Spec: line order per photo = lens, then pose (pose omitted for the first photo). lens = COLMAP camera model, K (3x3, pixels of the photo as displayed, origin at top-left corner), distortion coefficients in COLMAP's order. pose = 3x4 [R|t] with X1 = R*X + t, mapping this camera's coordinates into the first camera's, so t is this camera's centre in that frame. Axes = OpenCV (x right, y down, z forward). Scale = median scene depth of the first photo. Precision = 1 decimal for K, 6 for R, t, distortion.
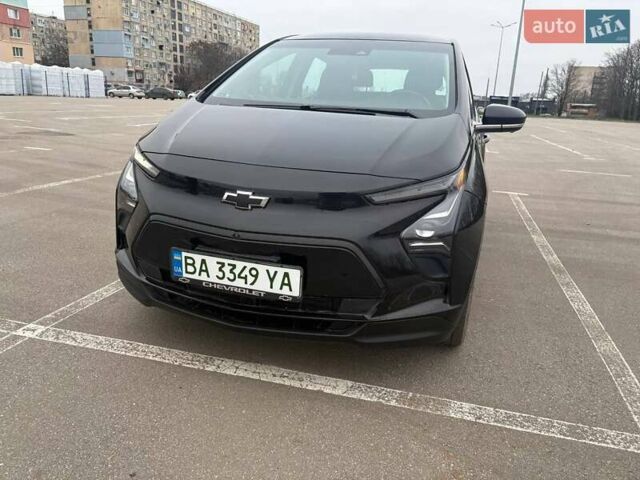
lens RADIAL K [[486.3, 0, 320.0], [0, 486.3, 240.0], [0, 0, 1]] dist [0.071522, -0.087276]
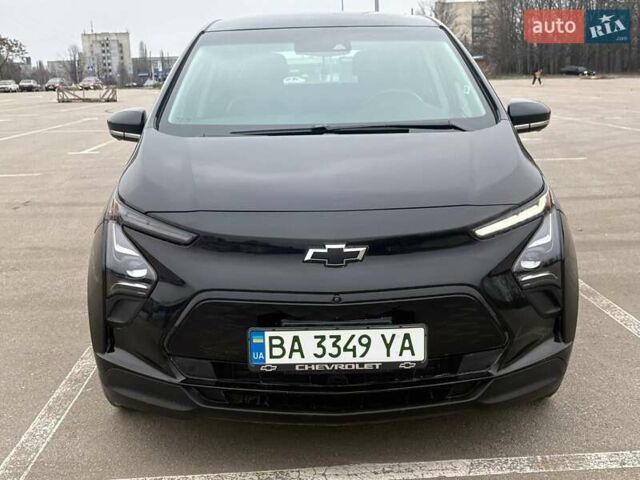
lens RADIAL K [[815.8, 0, 320.0], [0, 815.8, 240.0], [0, 0, 1]] dist [0.183017, -0.560561]
pose [[0.949395, -0.136770, 0.282743, -0.553301], [0.157504, 0.986157, -0.051837, -0.039586], [-0.271739, 0.093747, 0.957794, -0.302406]]
